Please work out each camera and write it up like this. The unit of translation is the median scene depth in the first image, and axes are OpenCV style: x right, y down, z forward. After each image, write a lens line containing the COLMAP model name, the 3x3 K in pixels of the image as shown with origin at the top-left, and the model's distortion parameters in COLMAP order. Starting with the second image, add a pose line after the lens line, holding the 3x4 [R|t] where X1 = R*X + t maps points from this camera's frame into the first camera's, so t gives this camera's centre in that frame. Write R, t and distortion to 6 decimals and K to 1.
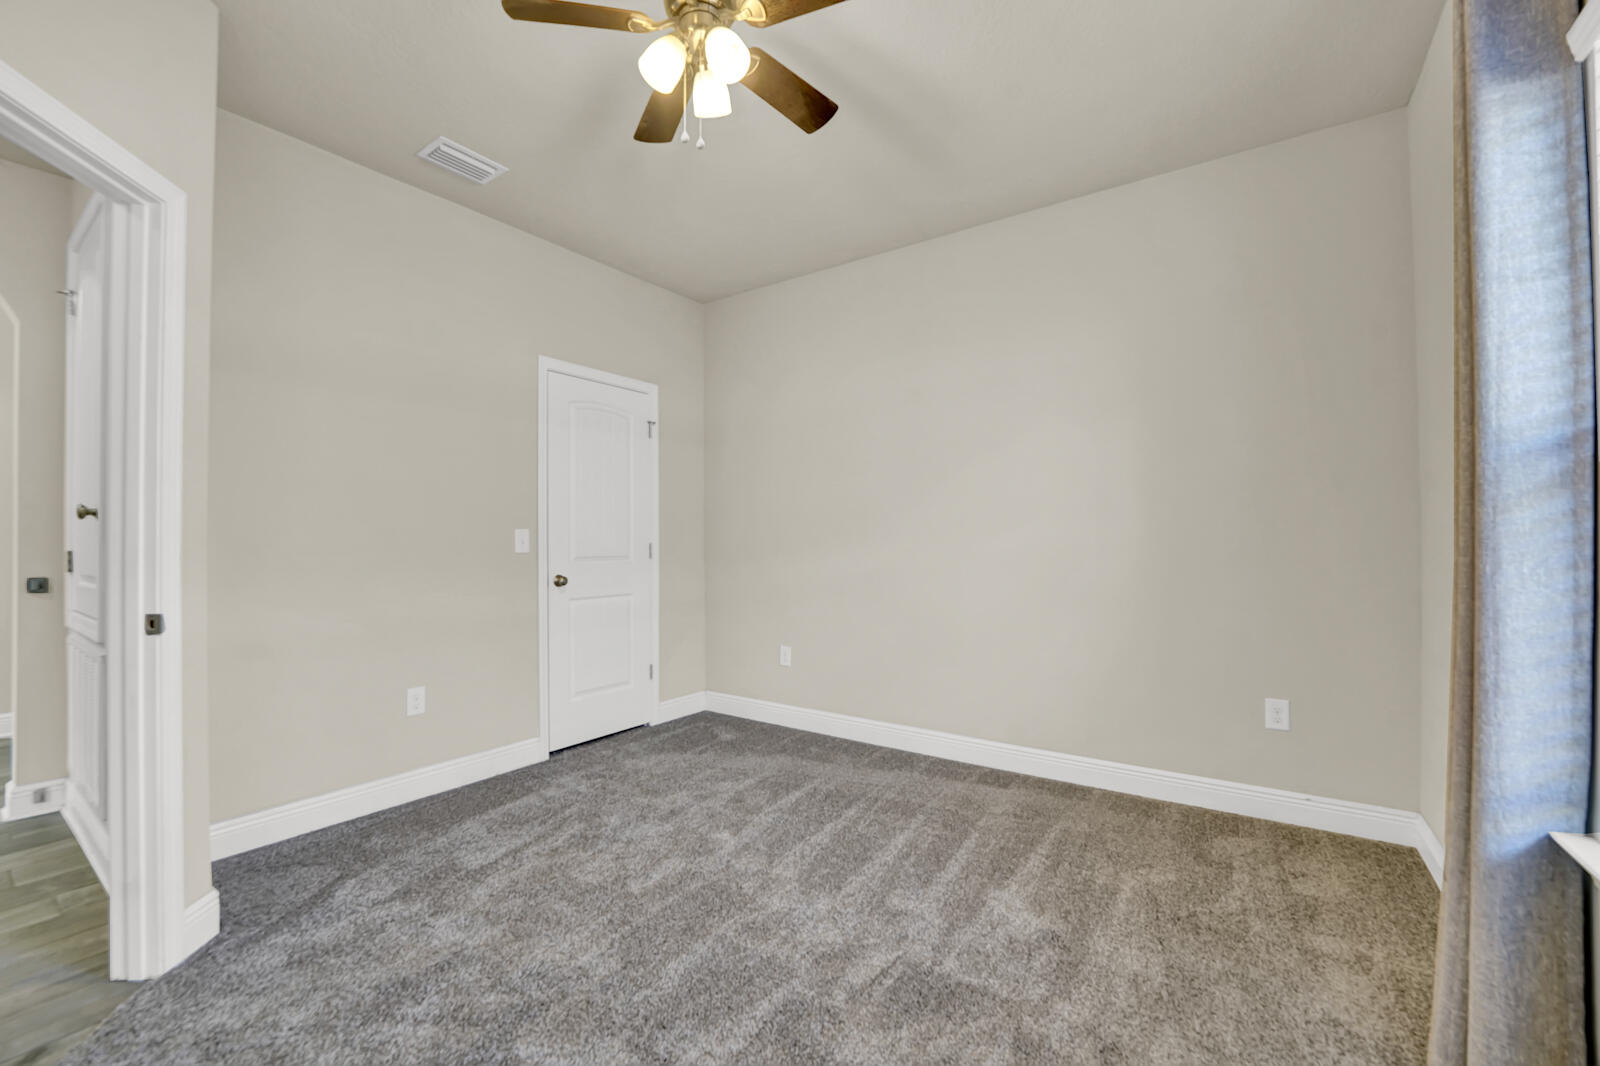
lens RADIAL K [[657.2, 0, 811.3], [0, 657.2, 537.8], [0, 0, 1]] dist [-0.026903, 0.003436]
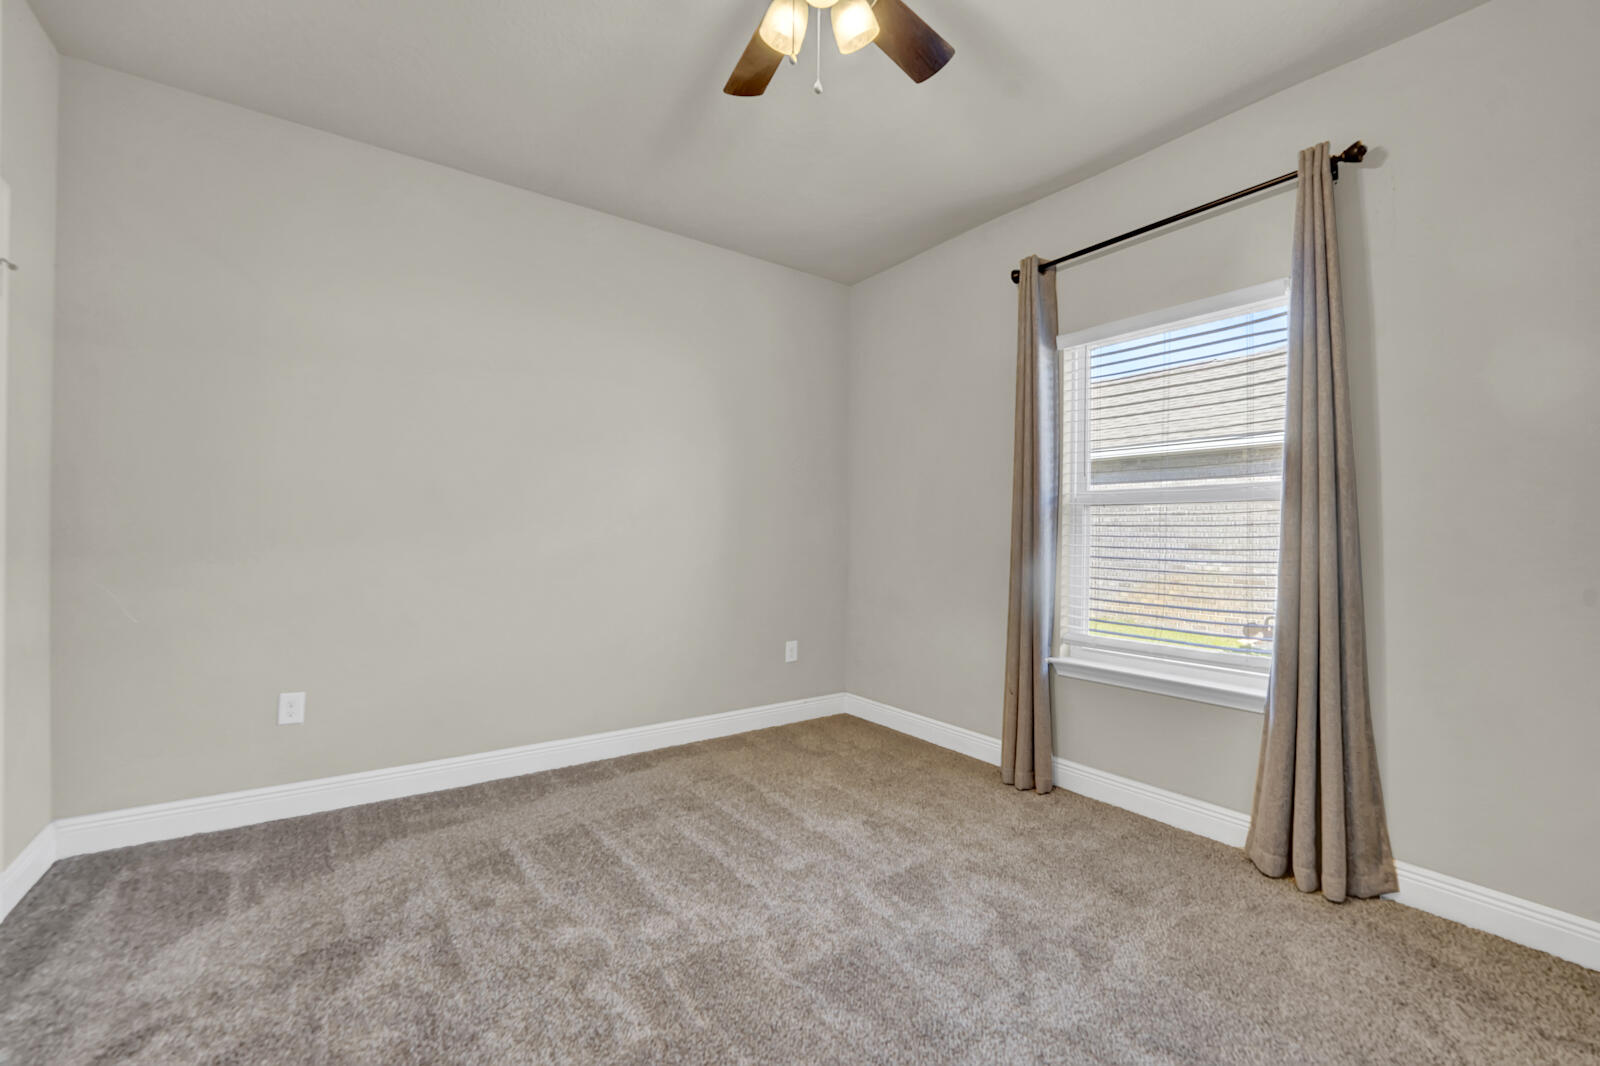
lens RADIAL K [[651.5, 0, 784.4], [0, 651.5, 534.0], [0, 0, 1]] dist [-0.026200, 0.001779]
pose [[0.333166, 0.012124, 0.942790, -0.676348], [-0.016583, 0.999838, -0.006998, 0.013675], [-0.942722, -0.013303, 0.333313, 0.502108]]
